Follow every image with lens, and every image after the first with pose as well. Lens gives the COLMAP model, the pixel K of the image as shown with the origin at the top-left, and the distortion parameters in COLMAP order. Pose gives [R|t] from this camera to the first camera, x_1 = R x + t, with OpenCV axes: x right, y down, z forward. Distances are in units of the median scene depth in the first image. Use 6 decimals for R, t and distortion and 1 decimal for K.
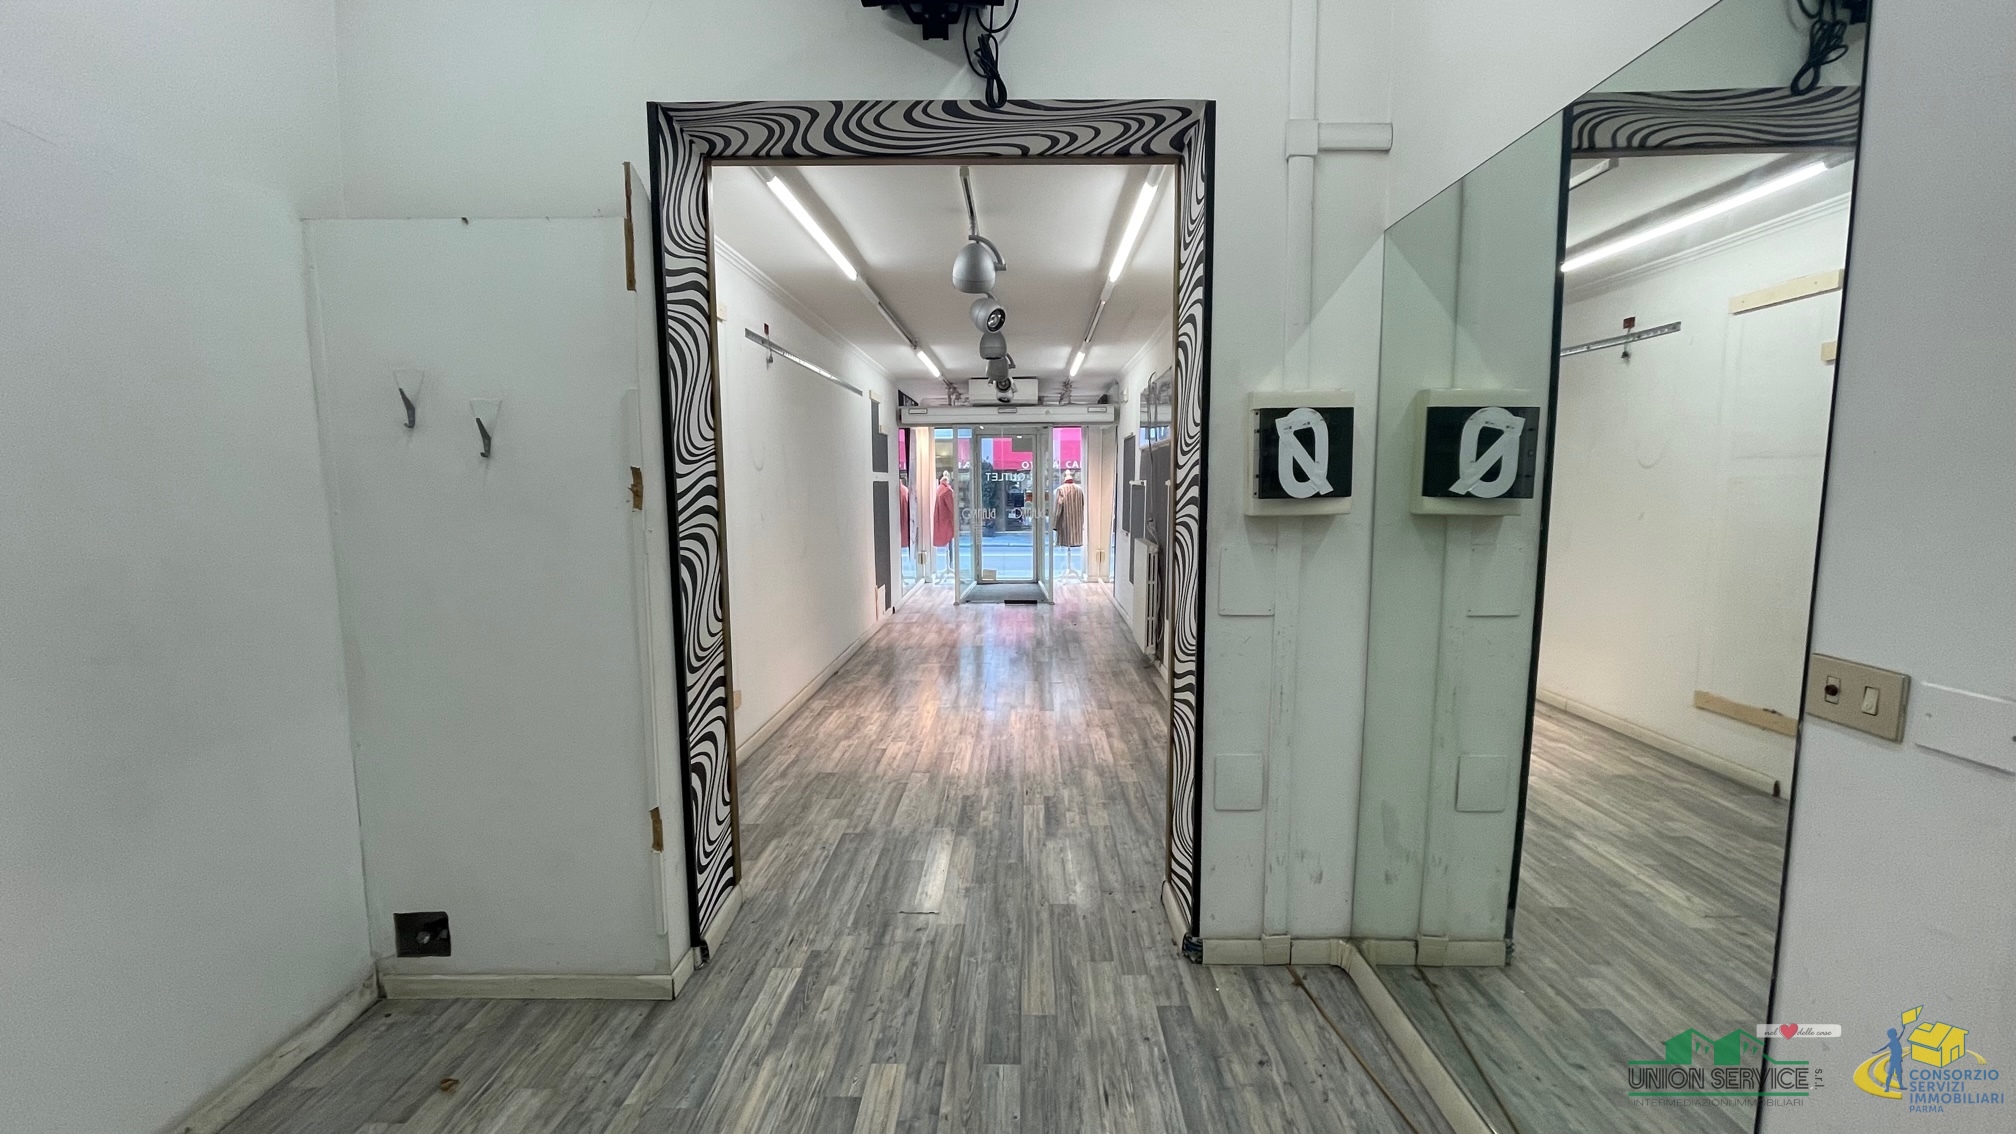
lens RADIAL K [[812.0, 0, 1008.6], [0, 812.0, 564.2], [0, 0, 1]] dist [-0.005219, -0.000297]
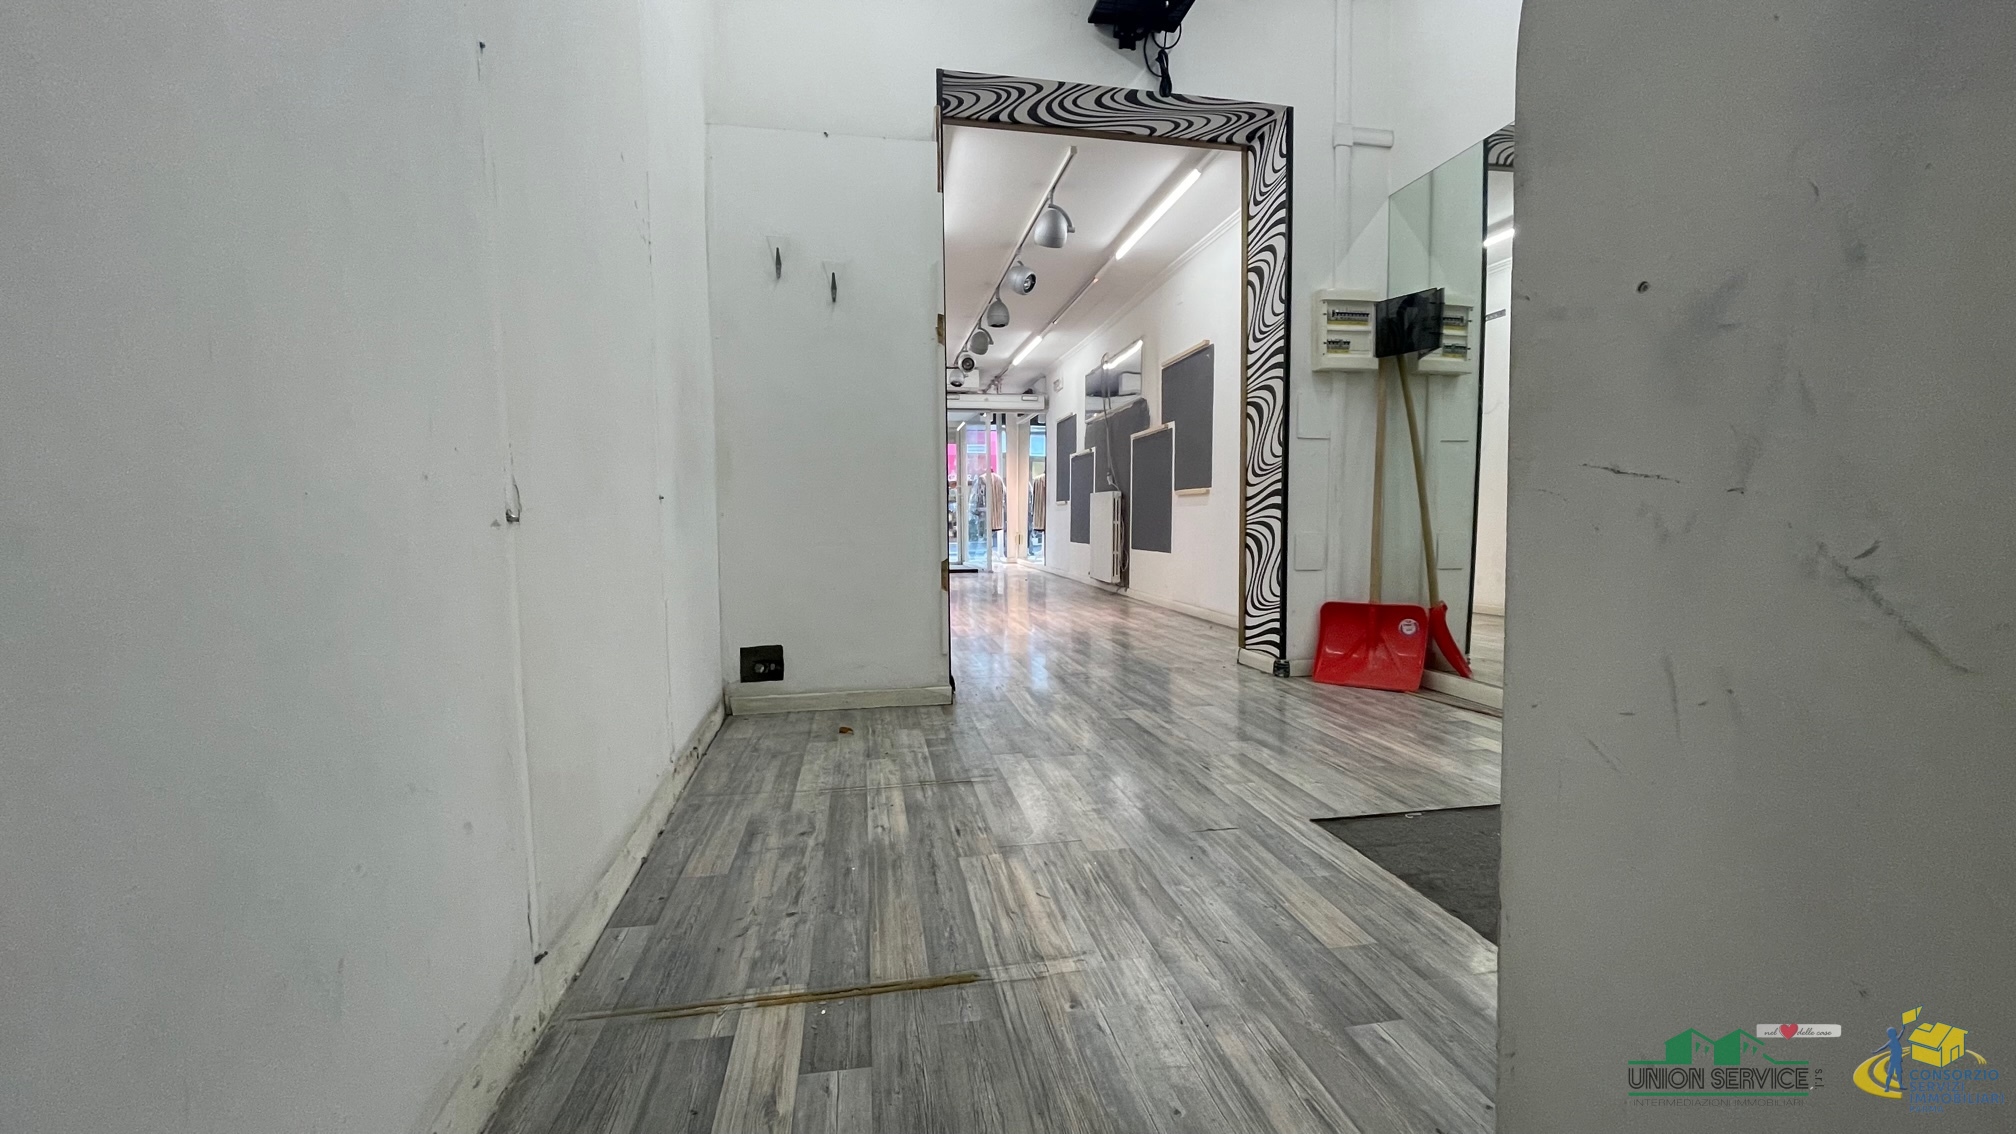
lens RADIAL K [[812.2, 0, 1009.2], [0, 812.2, 563.1], [0, 0, 1]] dist [-0.000001, -0.003144]
pose [[0.980540, -0.012898, 0.195894, -0.556396], [0.022003, 0.998773, -0.044375, 0.343046], [-0.195081, 0.047822, 0.979621, -0.367314]]
